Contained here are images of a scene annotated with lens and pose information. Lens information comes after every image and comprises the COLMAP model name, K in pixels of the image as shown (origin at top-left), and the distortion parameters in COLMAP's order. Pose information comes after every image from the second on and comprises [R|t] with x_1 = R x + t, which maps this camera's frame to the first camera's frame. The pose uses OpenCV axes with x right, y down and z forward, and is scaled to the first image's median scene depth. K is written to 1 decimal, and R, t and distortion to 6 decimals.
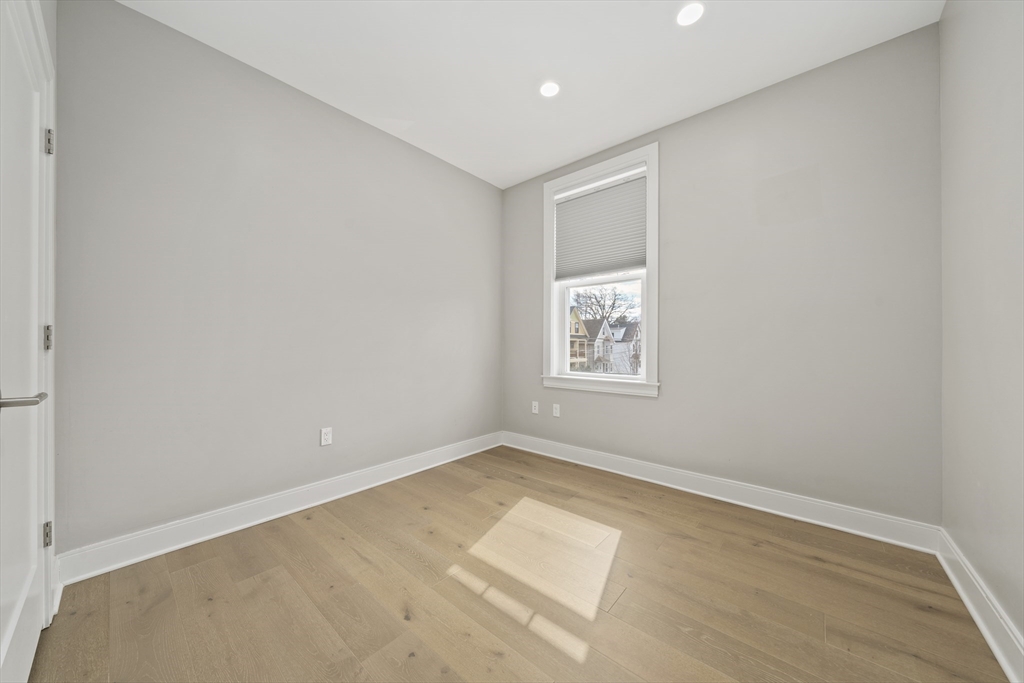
lens RADIAL K [[348.1, 0, 504.8], [0, 348.1, 346.5], [0, 0, 1]] dist [-0.004793, -0.000084]
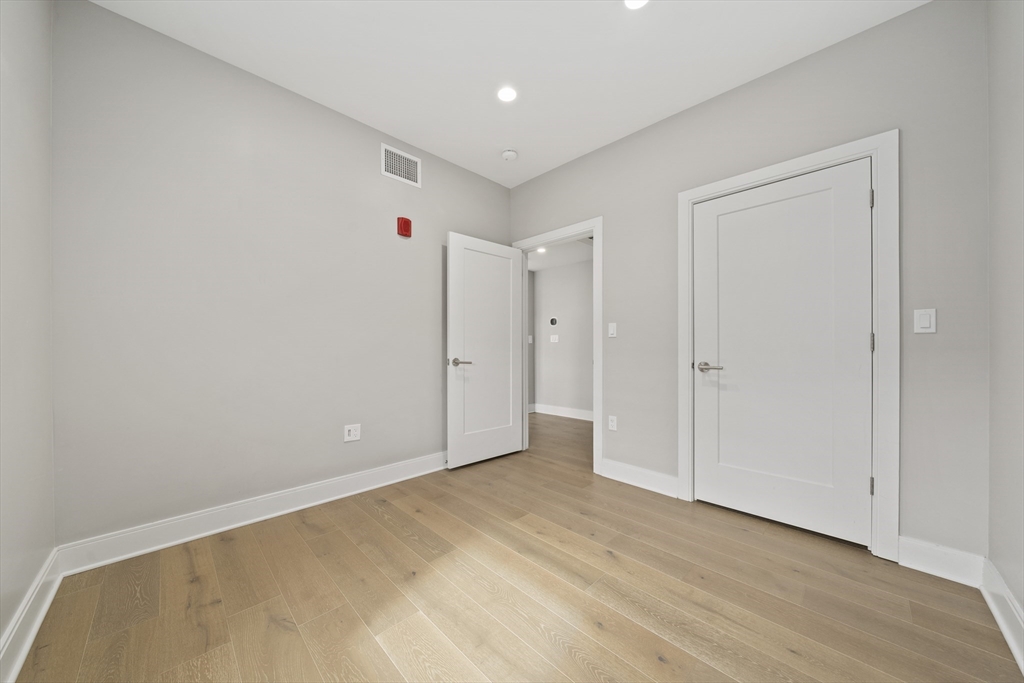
lens RADIAL K [[348.1, 0, 504.8], [0, 348.1, 346.5], [0, 0, 1]] dist [-0.004793, -0.000084]
pose [[-0.997031, 0.000228, 0.076997, 0.014940], [0.000232, 1.000000, 0.000039, -0.006998], [-0.076997, 0.000057, -0.997031, 1.979465]]
